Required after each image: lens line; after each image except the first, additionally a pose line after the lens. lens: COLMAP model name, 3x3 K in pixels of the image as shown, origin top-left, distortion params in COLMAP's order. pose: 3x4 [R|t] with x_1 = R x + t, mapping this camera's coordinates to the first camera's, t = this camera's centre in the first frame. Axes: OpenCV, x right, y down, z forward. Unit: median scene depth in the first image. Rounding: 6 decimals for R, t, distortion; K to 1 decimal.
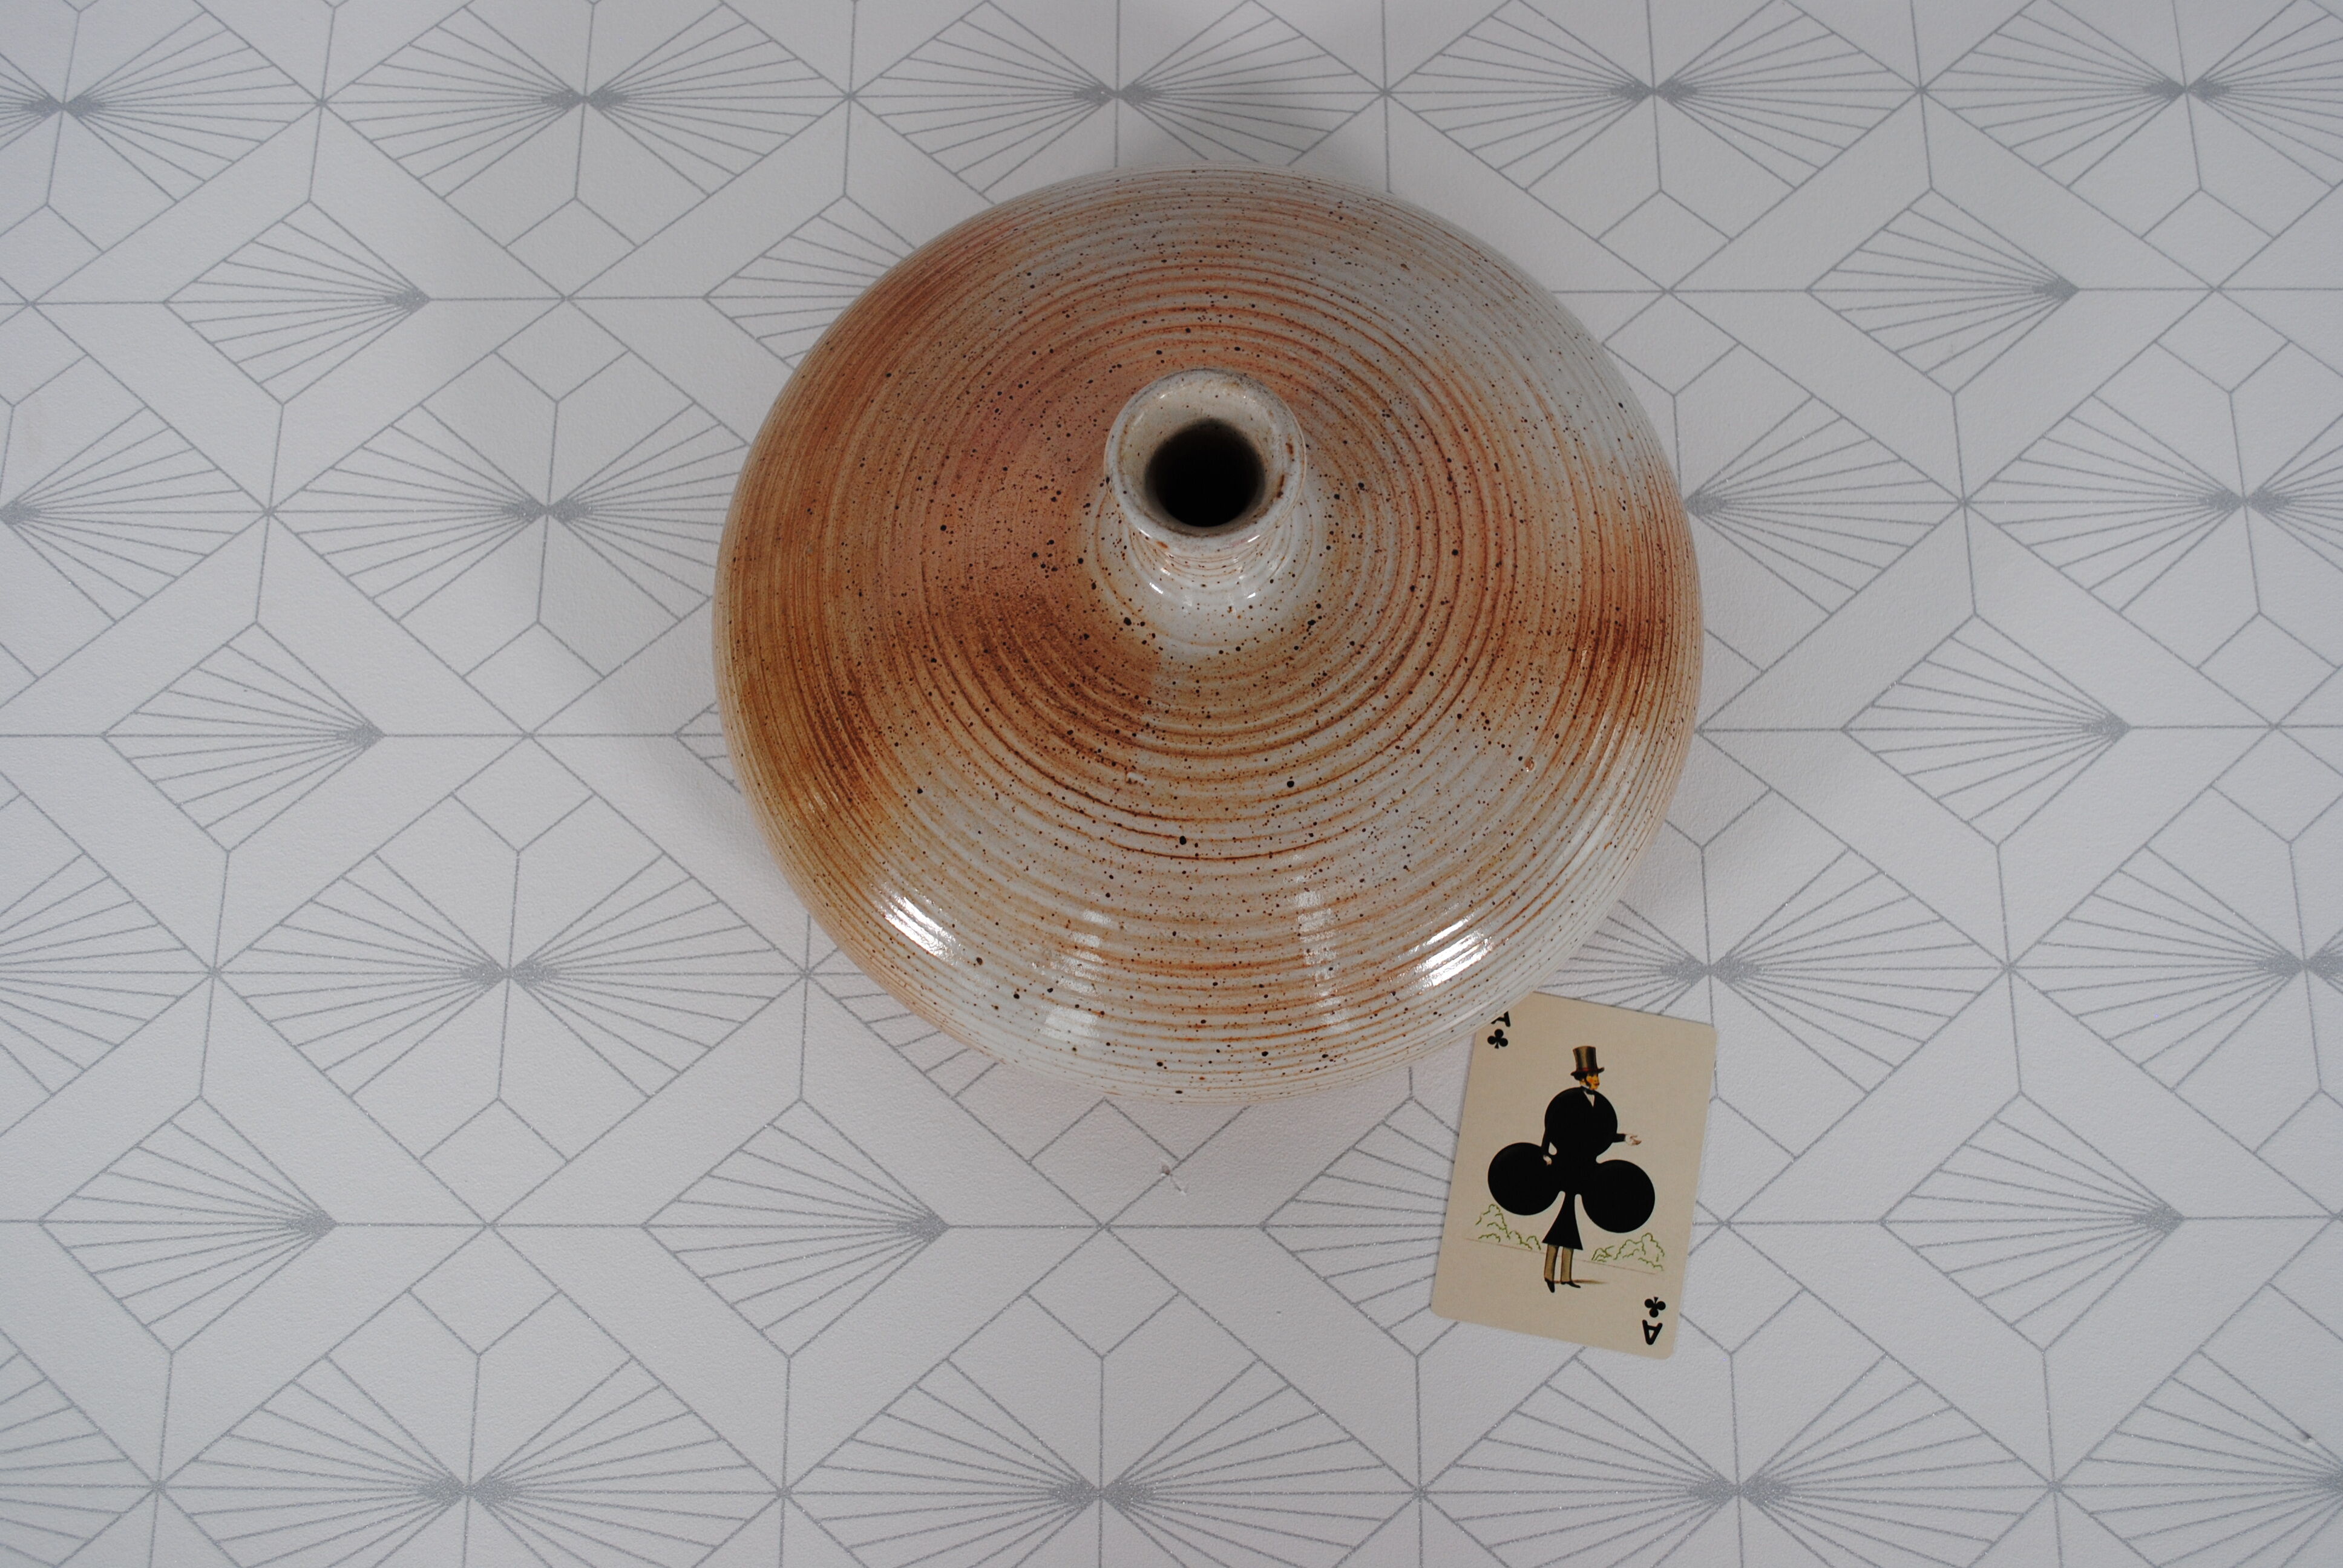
lens RADIAL K [[2423.8, 0, 1171.5], [0, 2423.8, 784.0], [0, 0, 1]] dist [-0.048155, -0.005183]
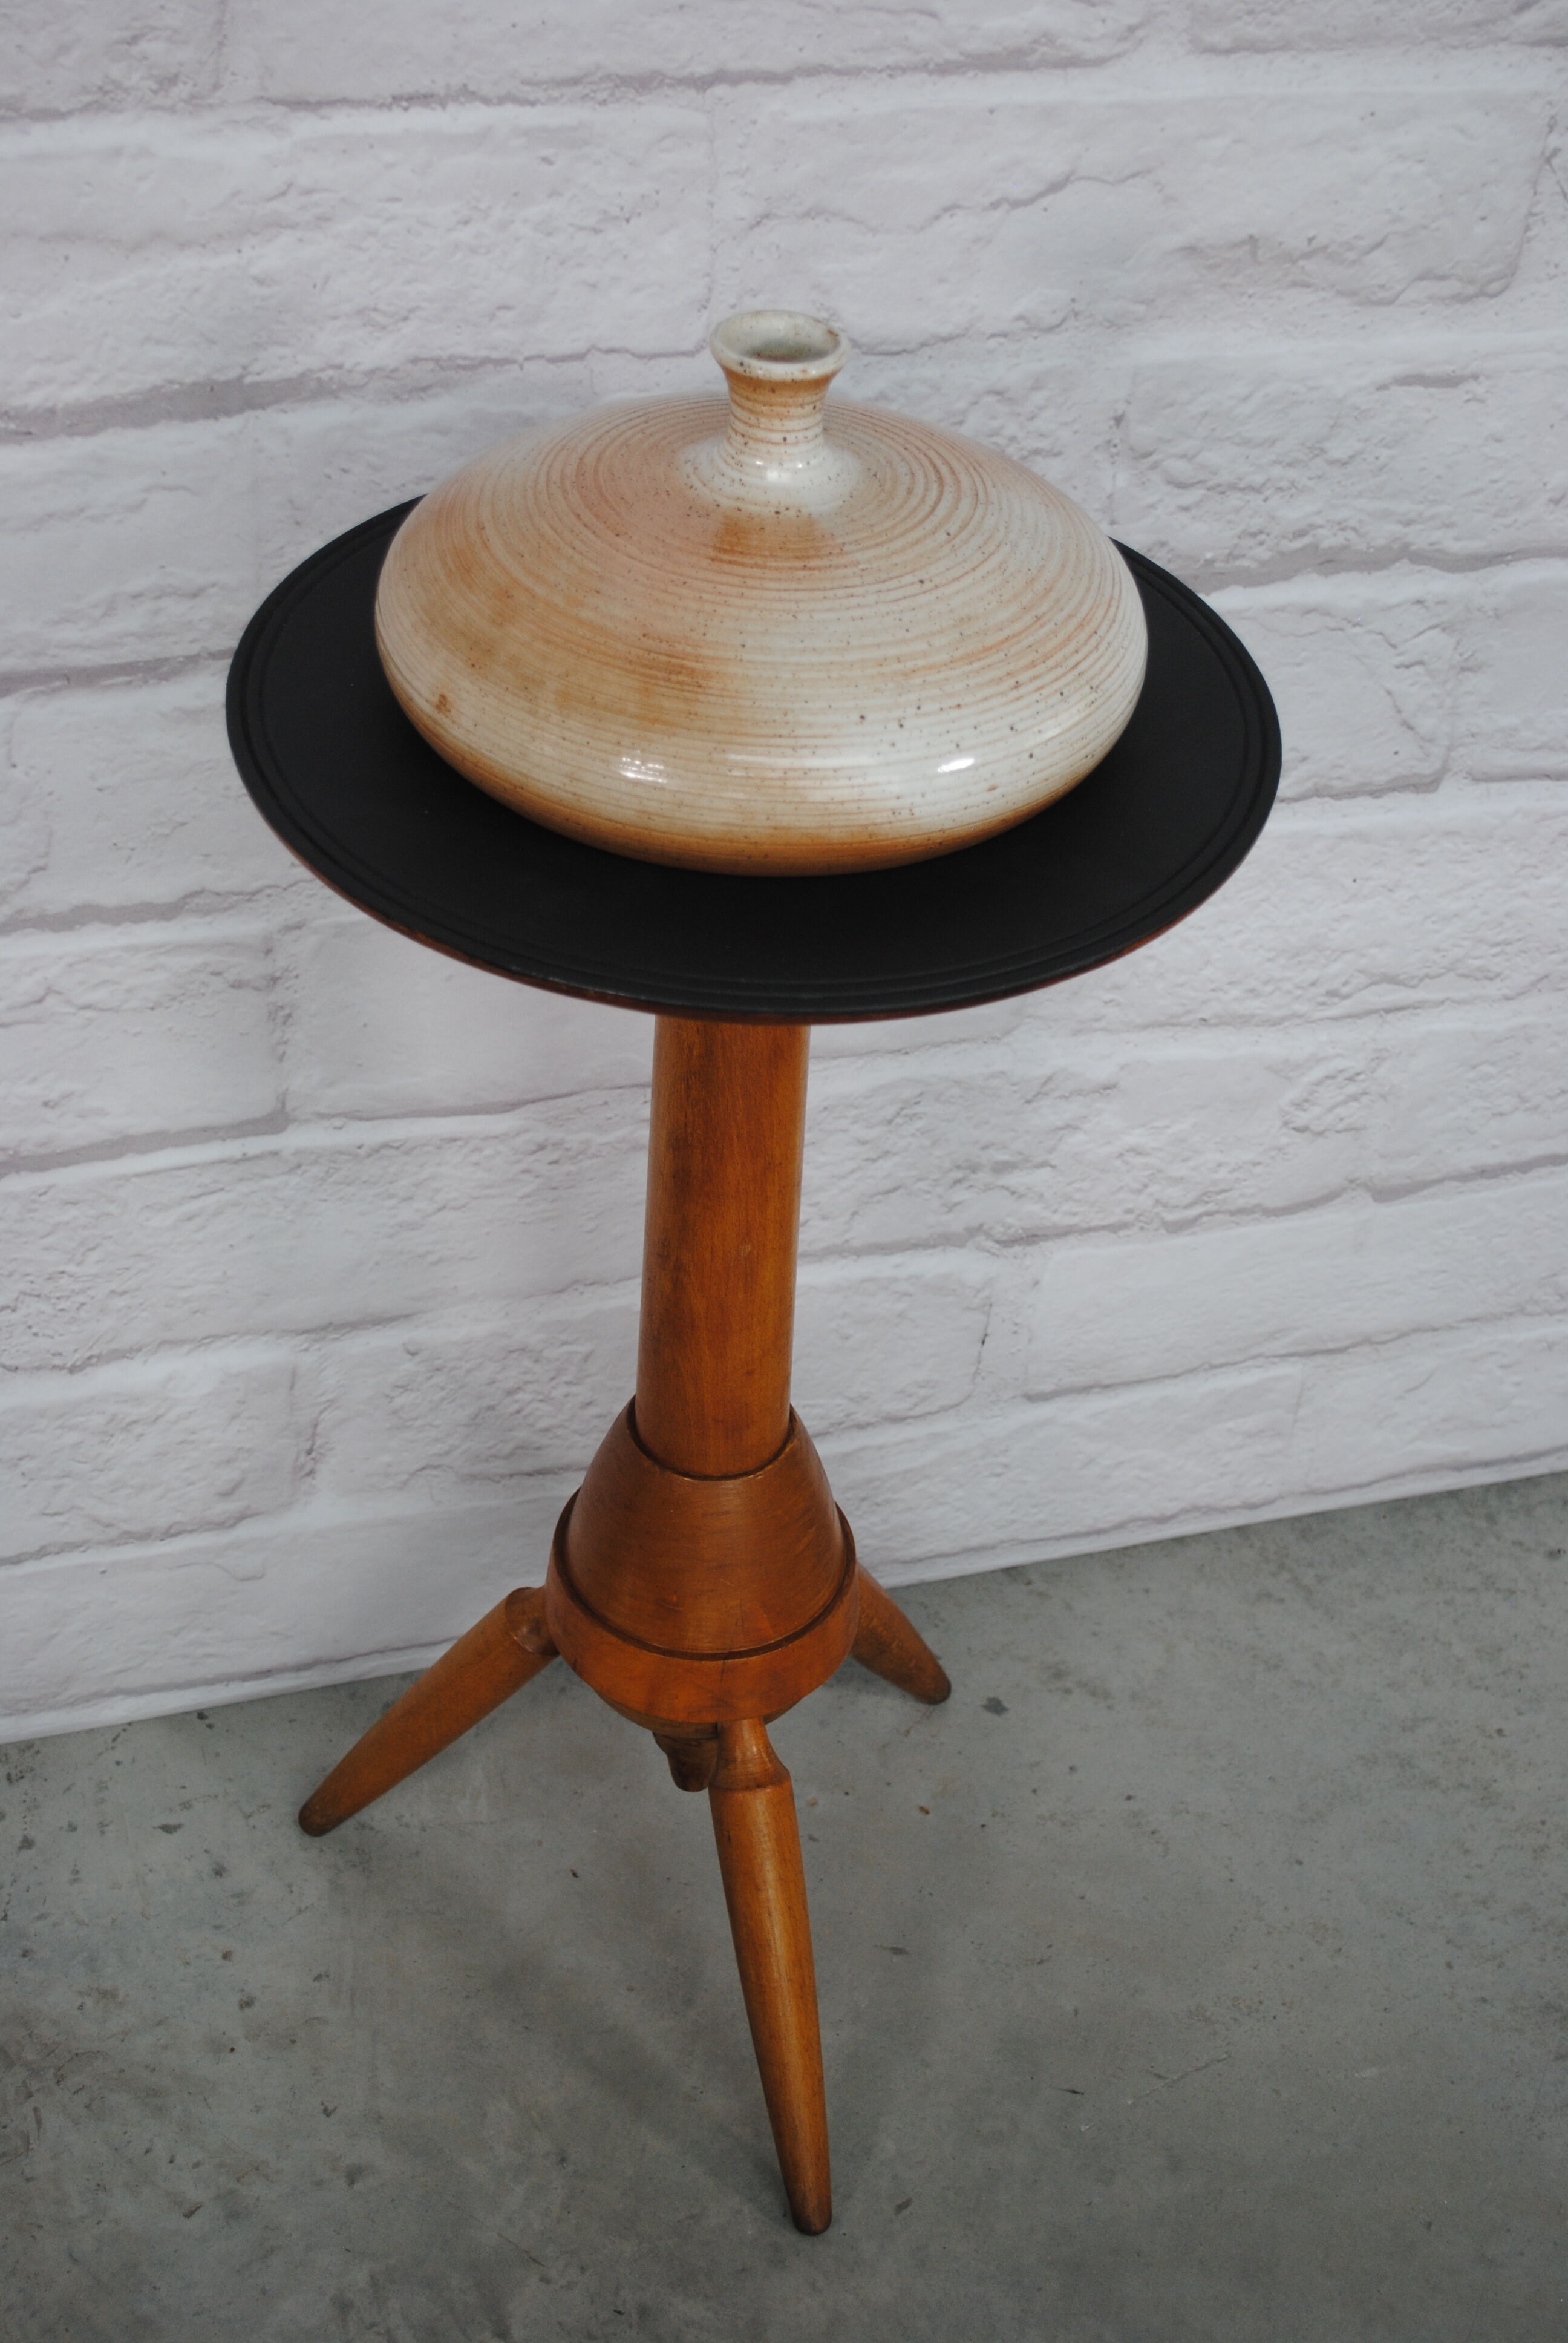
lens RADIAL K [[3256.4, 0, 784.0], [0, 3256.4, 1171.5], [0, 0, 1]] dist [-0.022865, -0.001673]
pose [[0.713706, -0.389044, 0.582467, -1.200563], [0.650012, 0.677696, -0.343820, 0.797847], [-0.260975, 0.623997, 0.736559, -0.097015]]
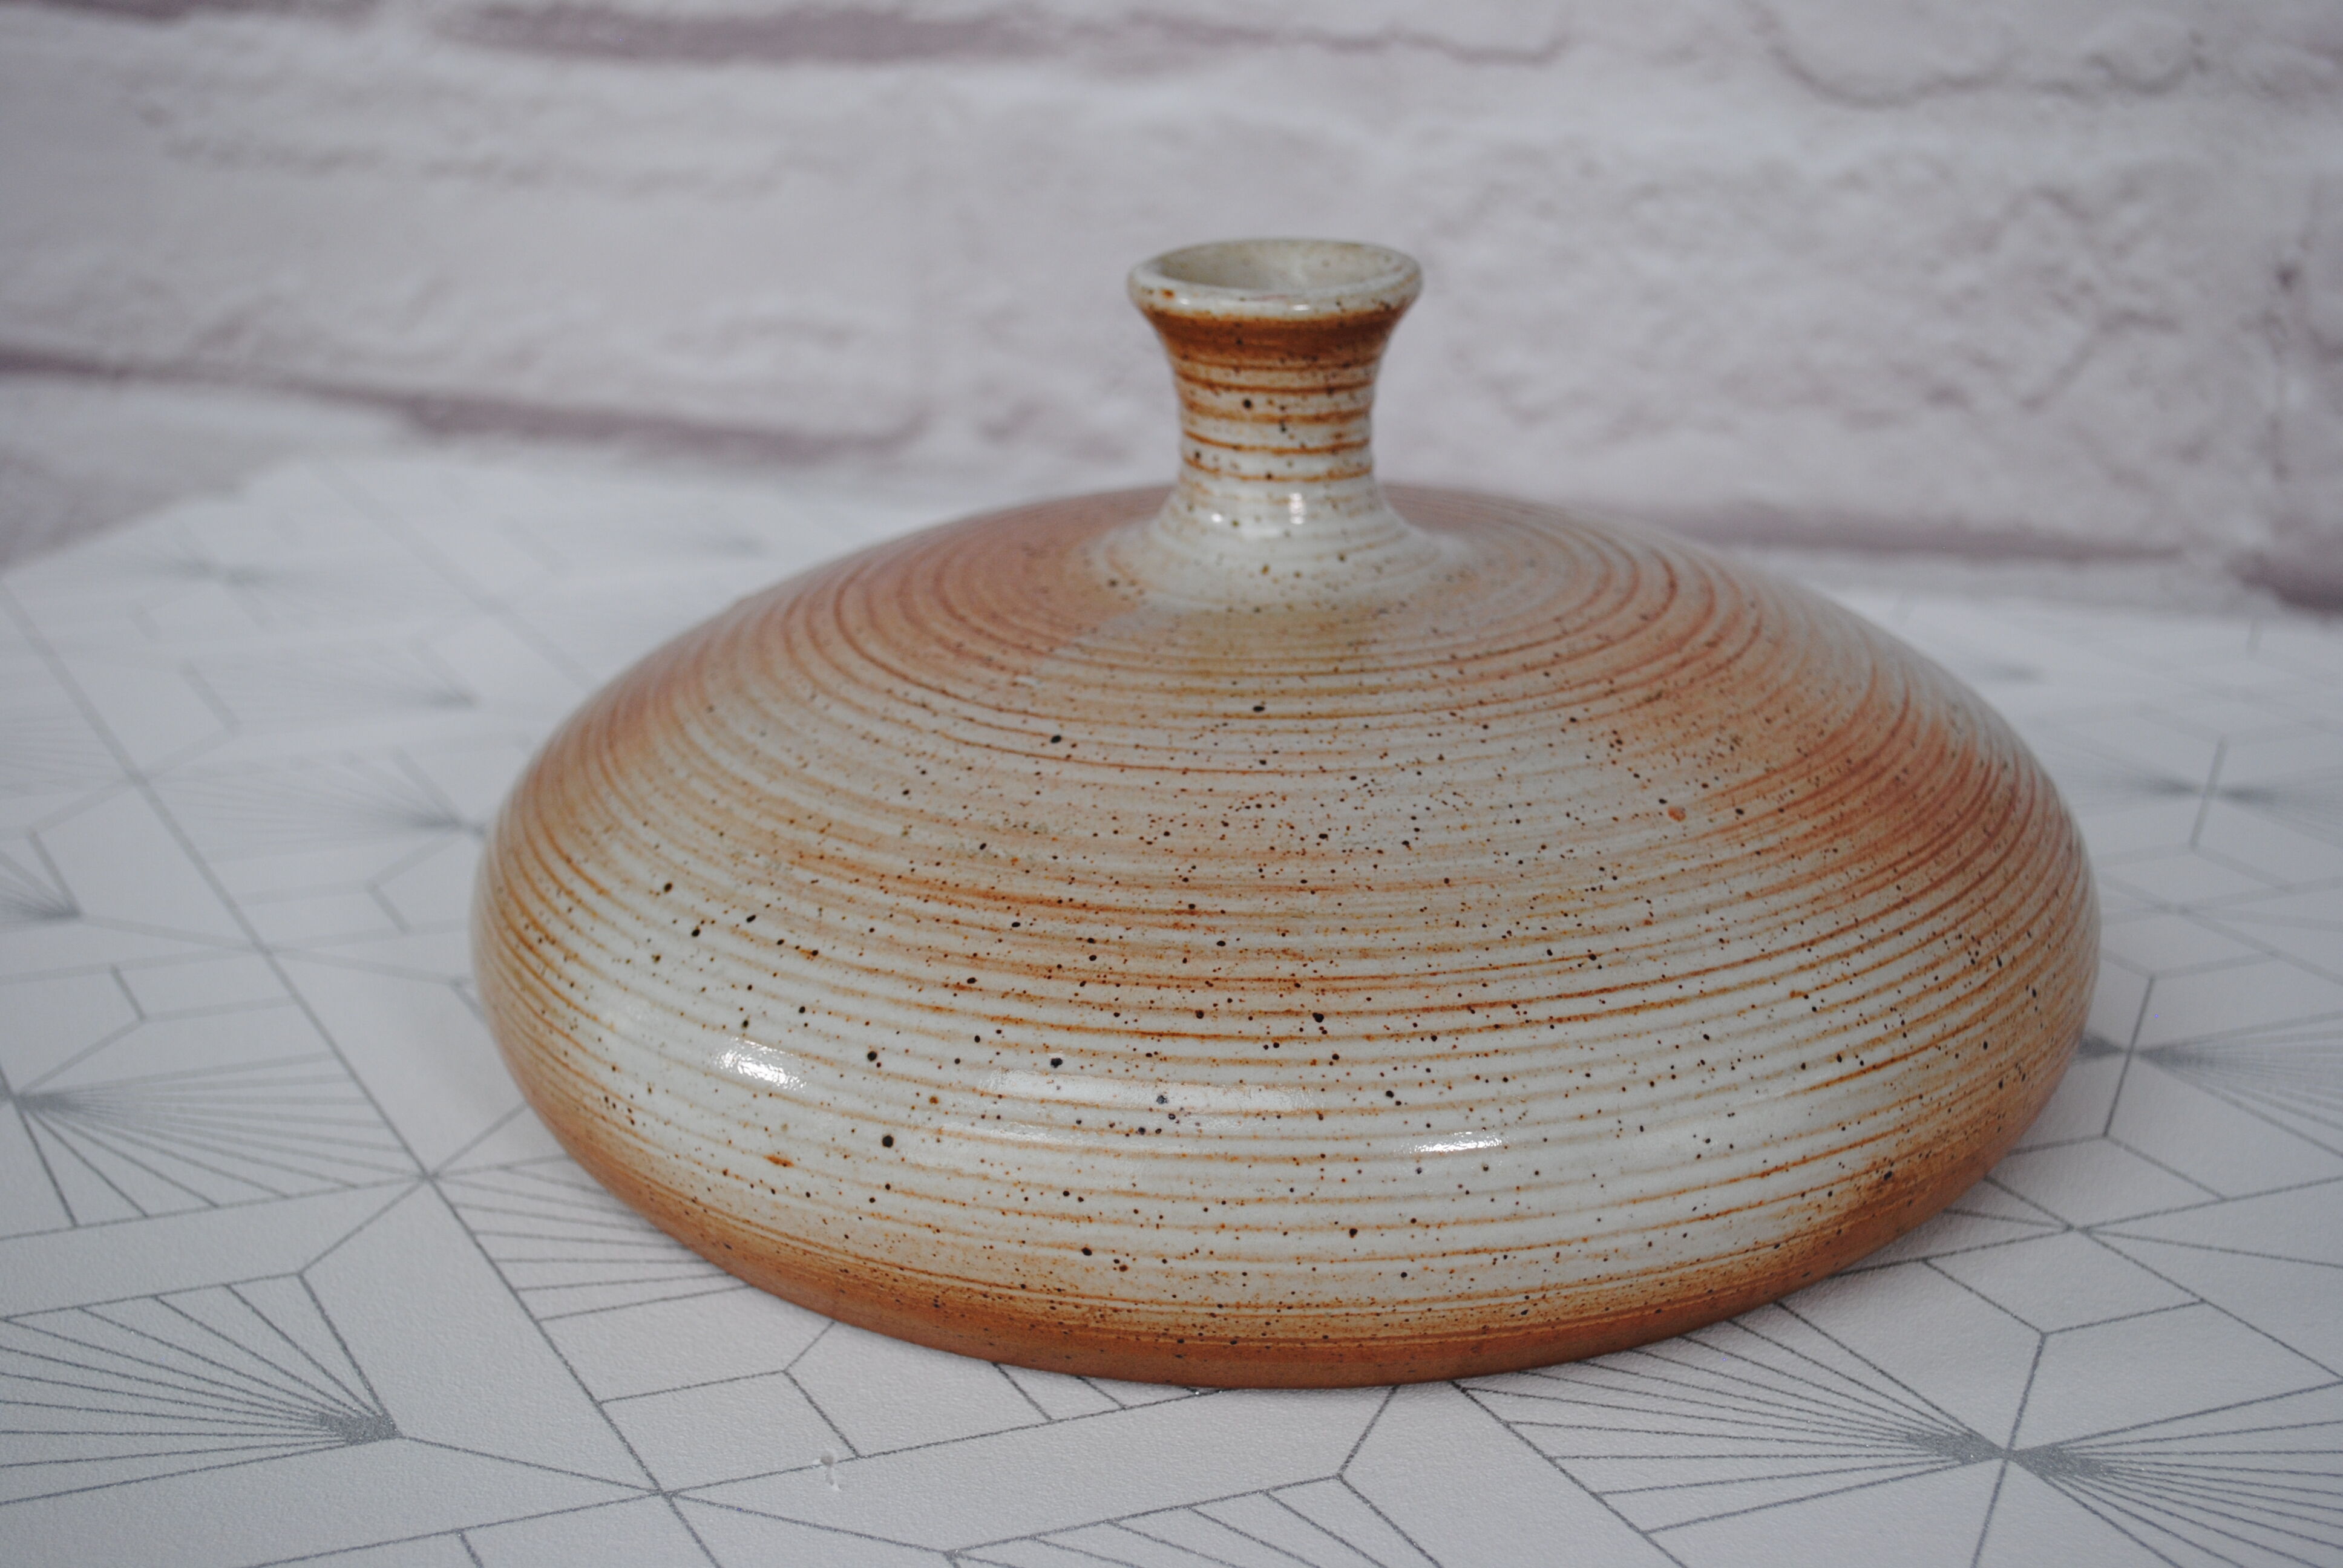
lens RADIAL K [[3298.6, 0, 1171.5], [0, 3298.6, 784.0], [0, 0, 1]] dist [-0.001260, -0.065889]
pose [[0.929282, 0.127022, -0.346844, 0.306807], [-0.354749, 0.568512, -0.742258, 0.607864], [0.102902, 0.812809, 0.573369, 0.540323]]
